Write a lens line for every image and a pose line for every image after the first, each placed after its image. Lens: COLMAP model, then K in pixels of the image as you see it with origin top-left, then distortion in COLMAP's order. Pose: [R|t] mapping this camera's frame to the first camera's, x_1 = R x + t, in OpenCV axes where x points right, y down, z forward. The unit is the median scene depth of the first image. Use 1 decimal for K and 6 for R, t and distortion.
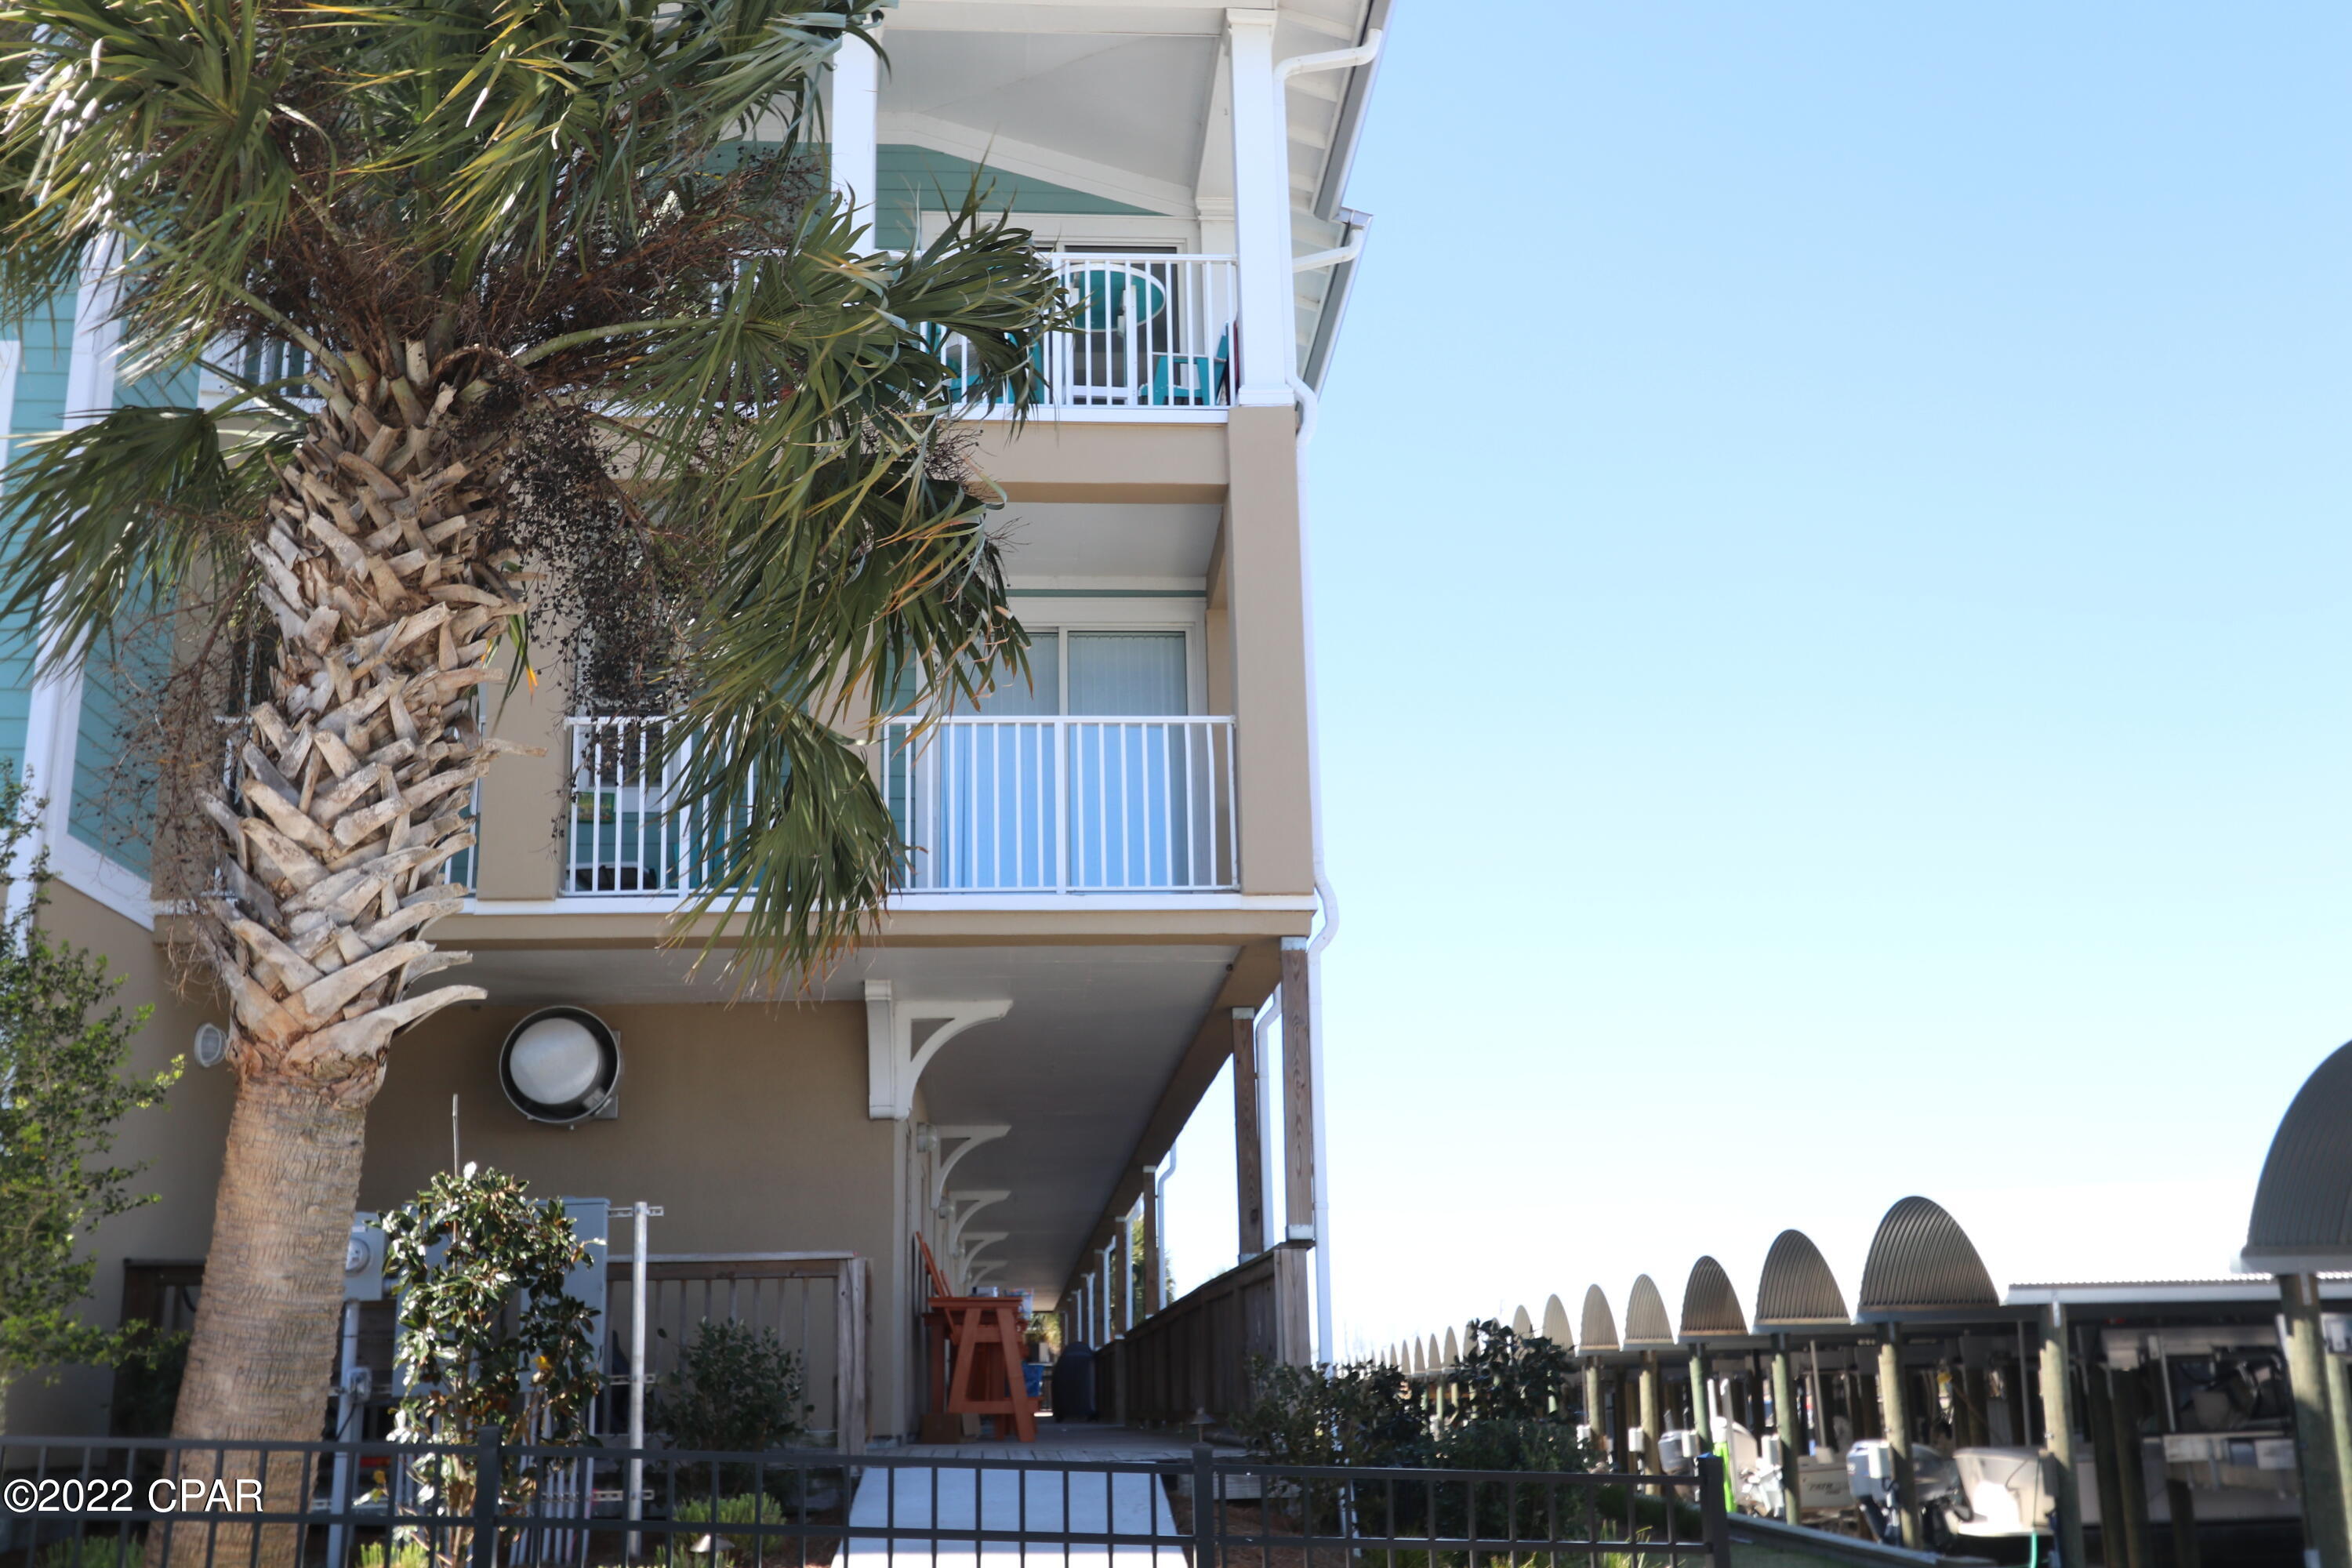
lens RADIAL K [[2262.1, 0, 1180.1], [0, 2262.1, 810.2], [0, 0, 1]] dist [-0.005678, 0.034554]
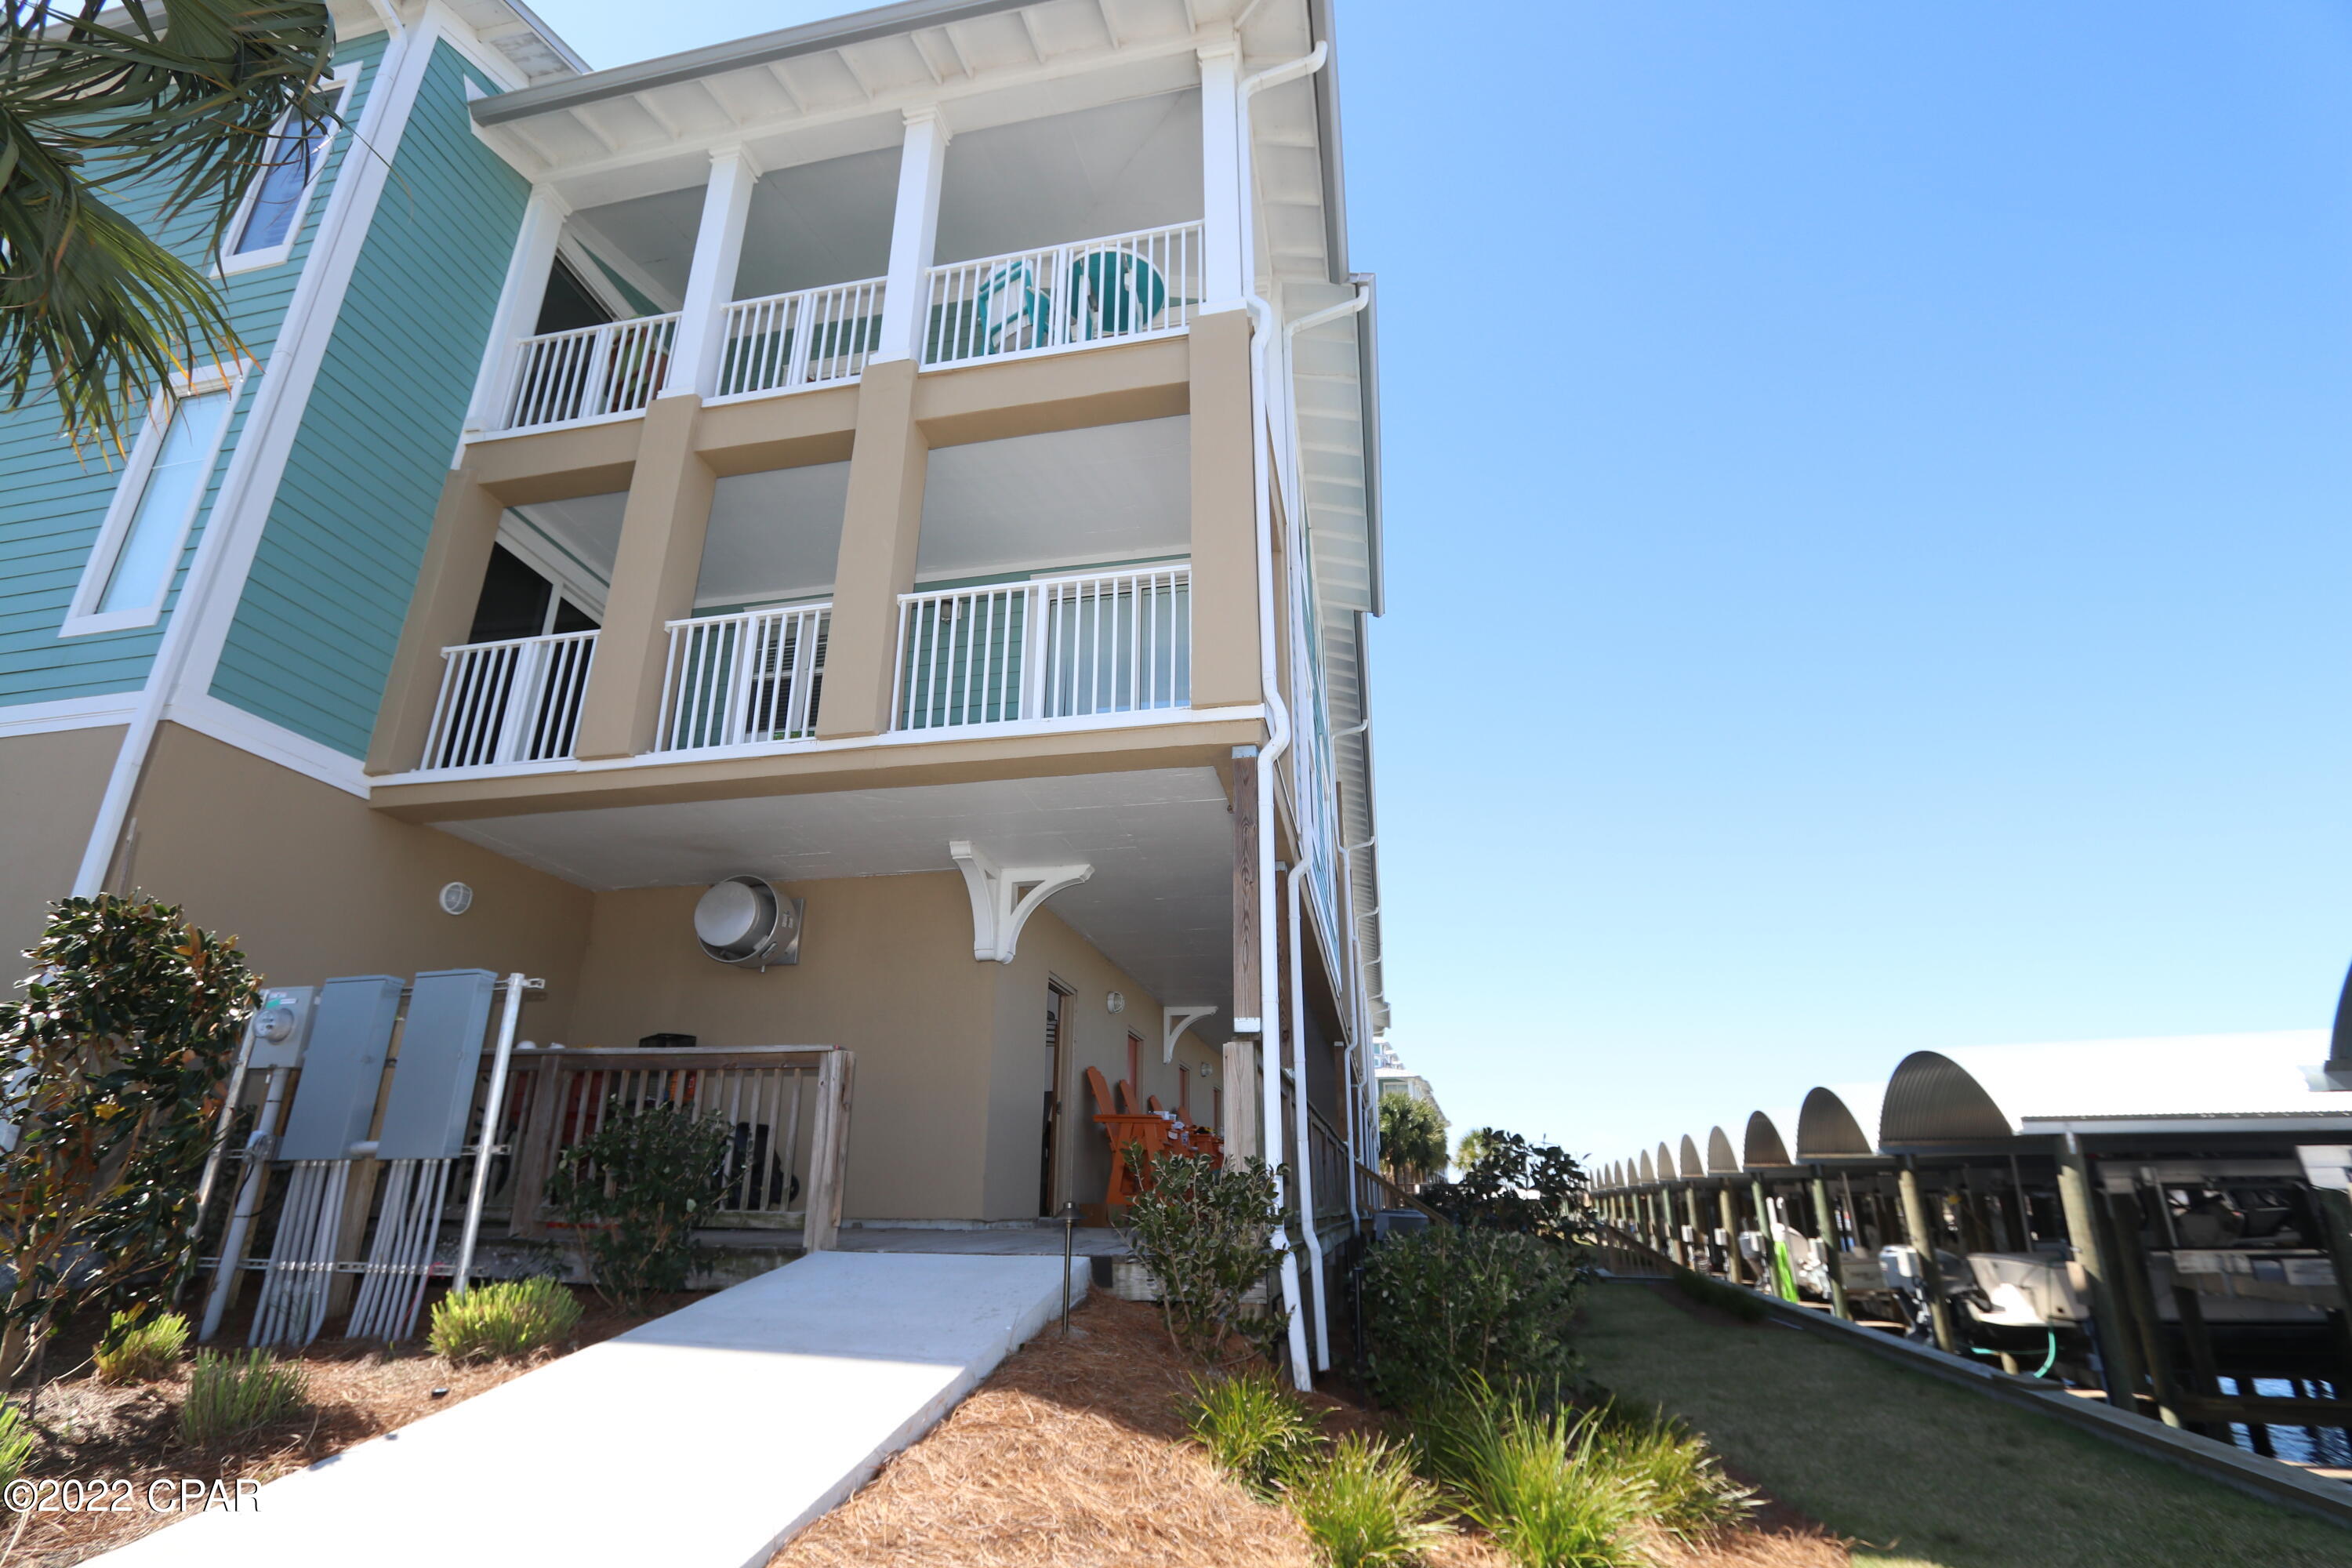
lens RADIAL K [[1063.7, 0, 1162.9], [0, 1063.7, 810.8], [0, 0, 1]] dist [-0.016984, 0.000644]
pose [[0.960060, -0.067900, -0.271429, 0.078408], [0.041580, 0.993959, -0.101573, 0.071965], [0.276686, 0.086230, 0.957084, 0.277029]]
